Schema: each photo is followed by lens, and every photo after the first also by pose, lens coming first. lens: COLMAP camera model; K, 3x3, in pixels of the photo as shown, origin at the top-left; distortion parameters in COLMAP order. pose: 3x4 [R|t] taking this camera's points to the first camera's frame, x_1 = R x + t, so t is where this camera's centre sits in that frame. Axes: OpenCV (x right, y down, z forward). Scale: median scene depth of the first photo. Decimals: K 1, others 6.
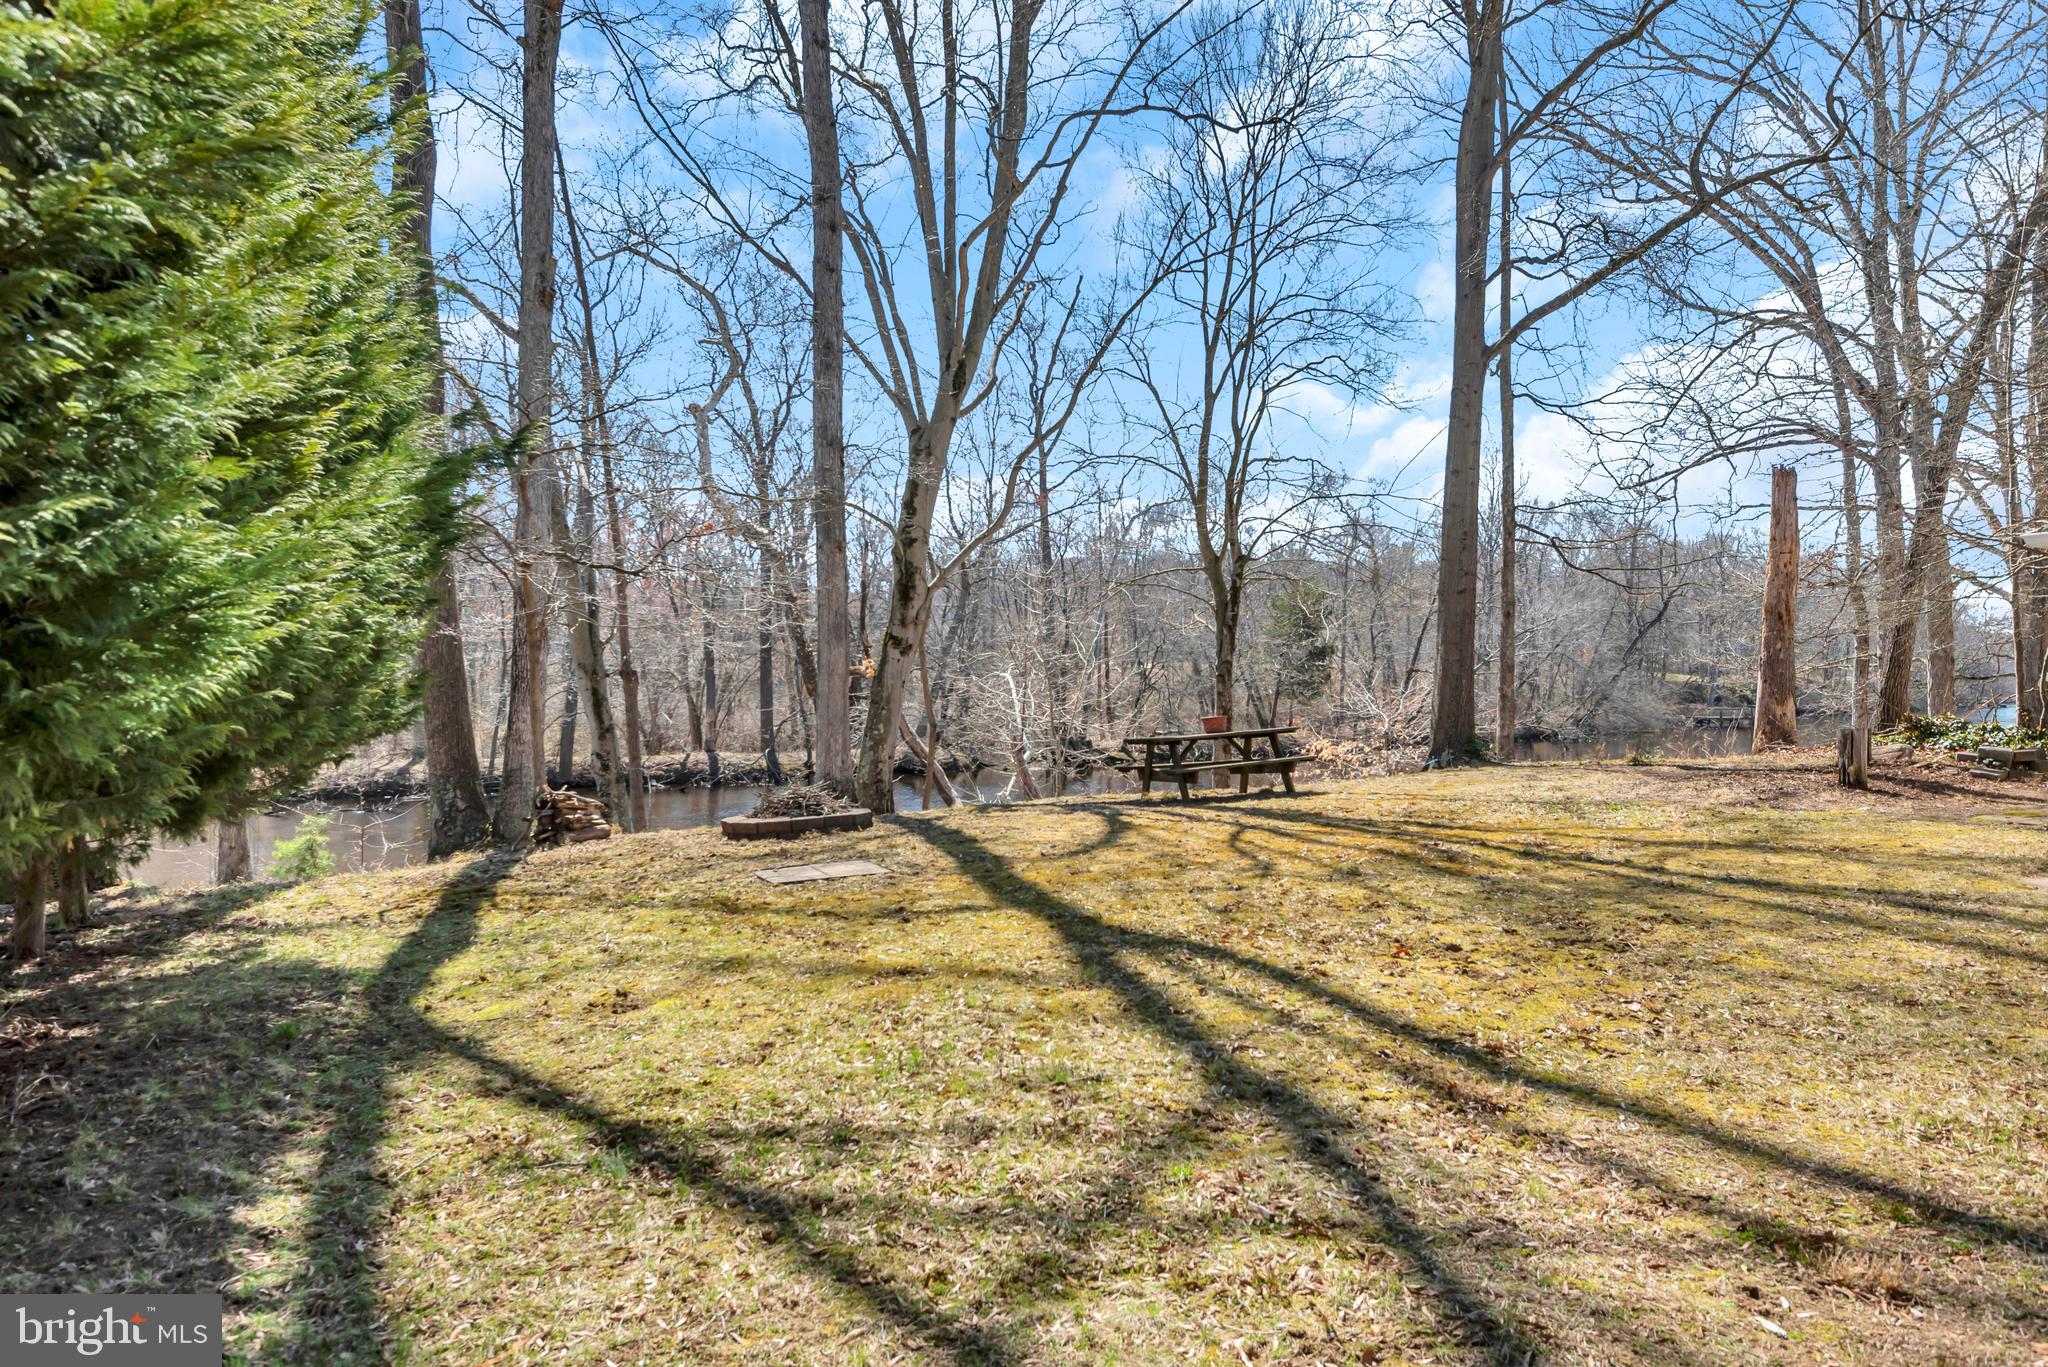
lens RADIAL K [[1333.4, 0, 1088.6], [0, 1333.4, 736.2], [0, 0, 1]] dist [0.015442, -0.002765]
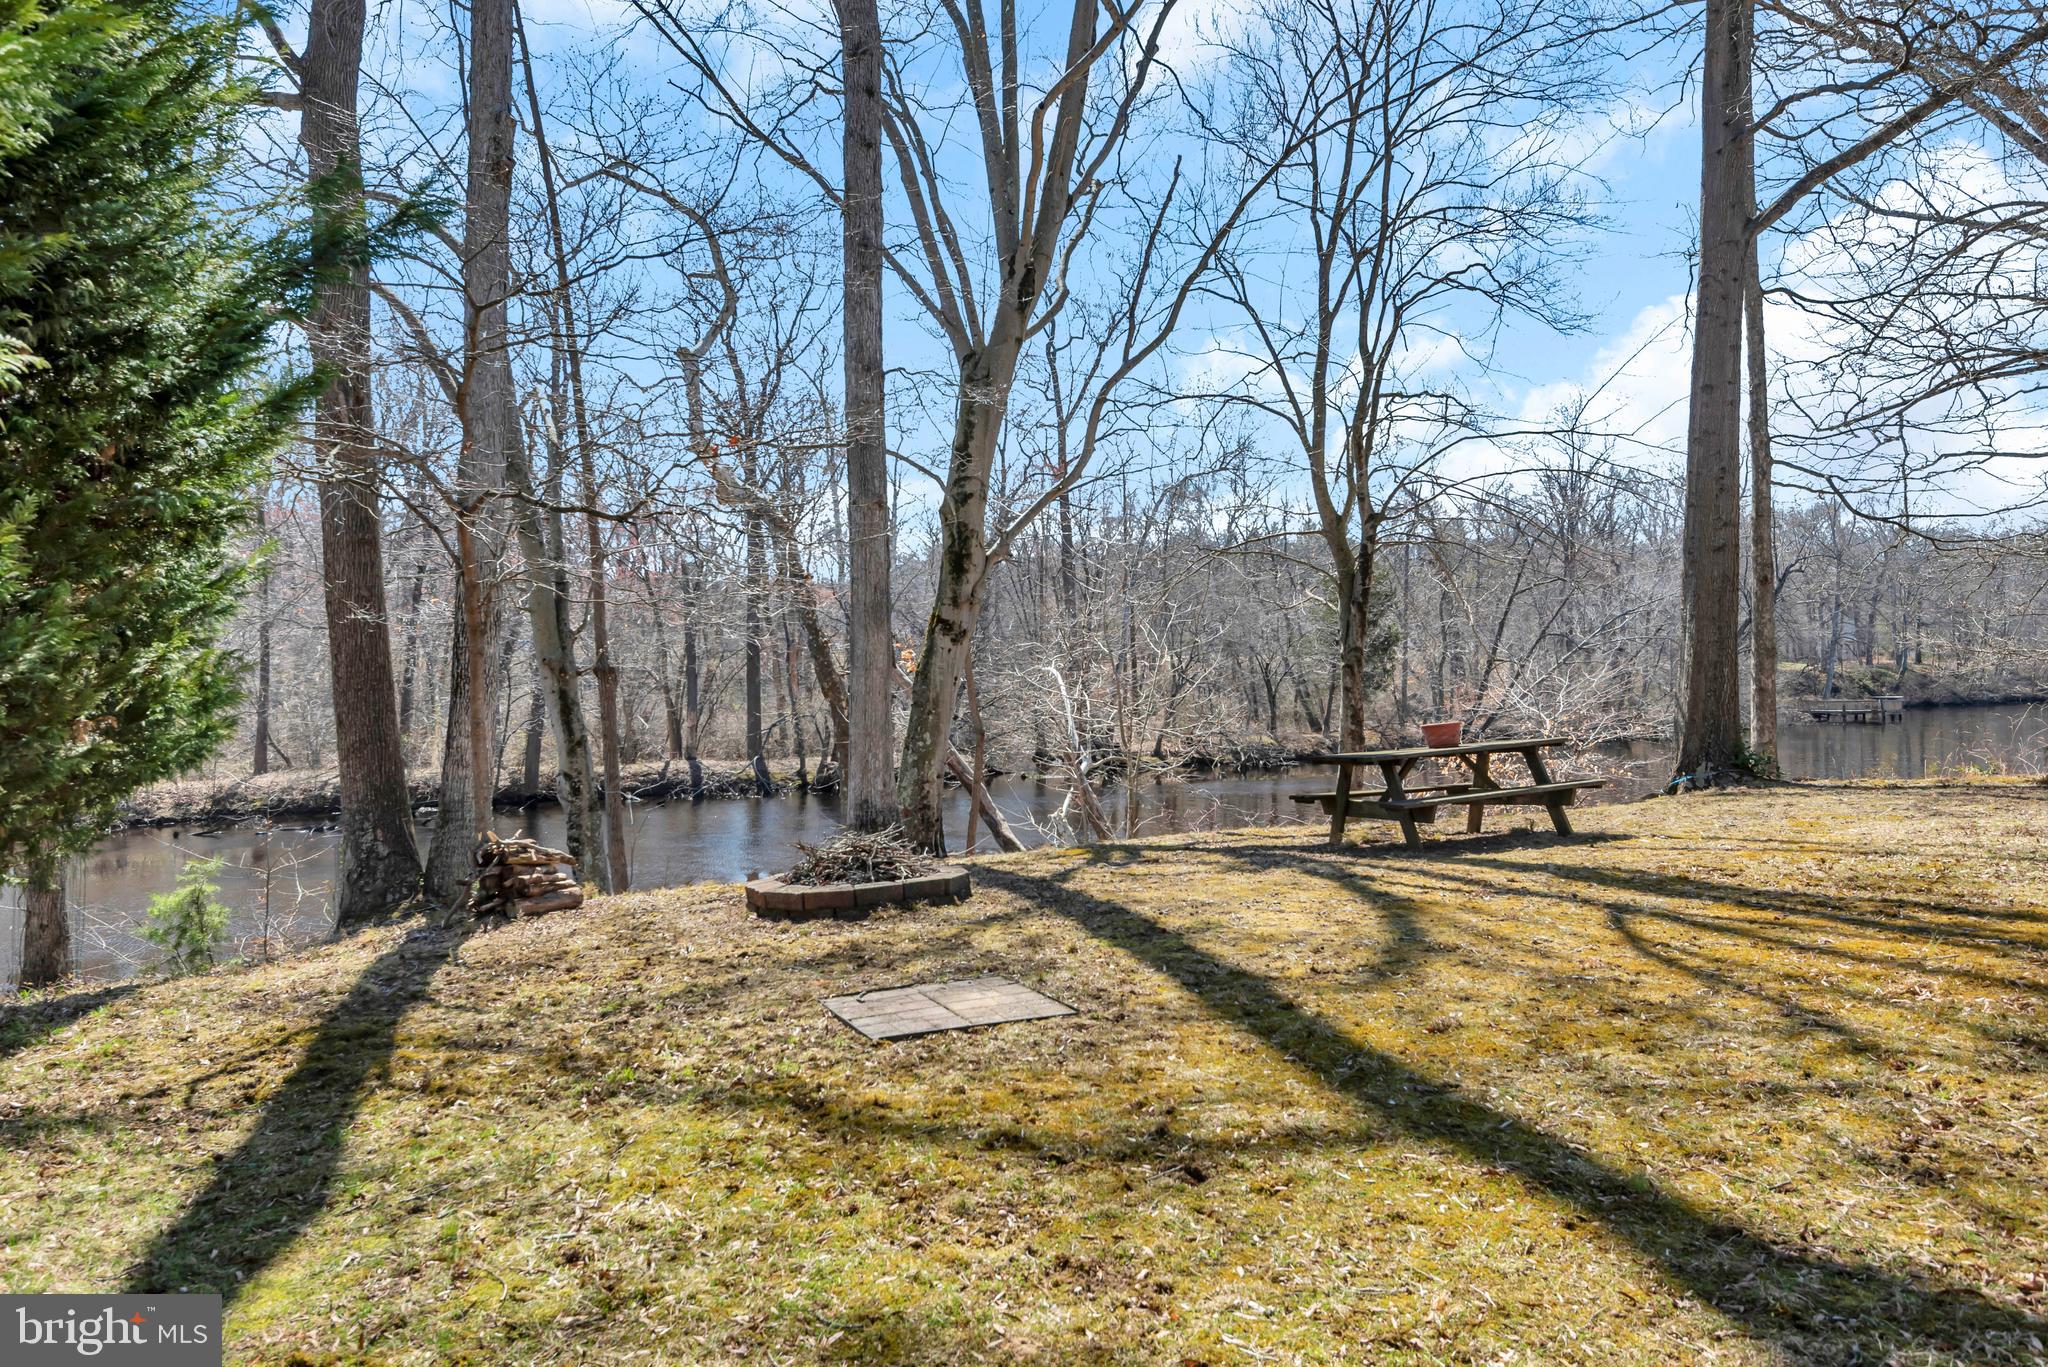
lens RADIAL K [[1424.4, 0, 1019.7], [0, 1424.4, 681.8], [0, 0, 1]] dist [0.025617, -0.008291]
pose [[0.998917, -0.009592, -0.045522, -0.059262], [0.007863, 0.999247, -0.037995, -0.006472], [0.045852, 0.037596, 0.998241, 0.163304]]
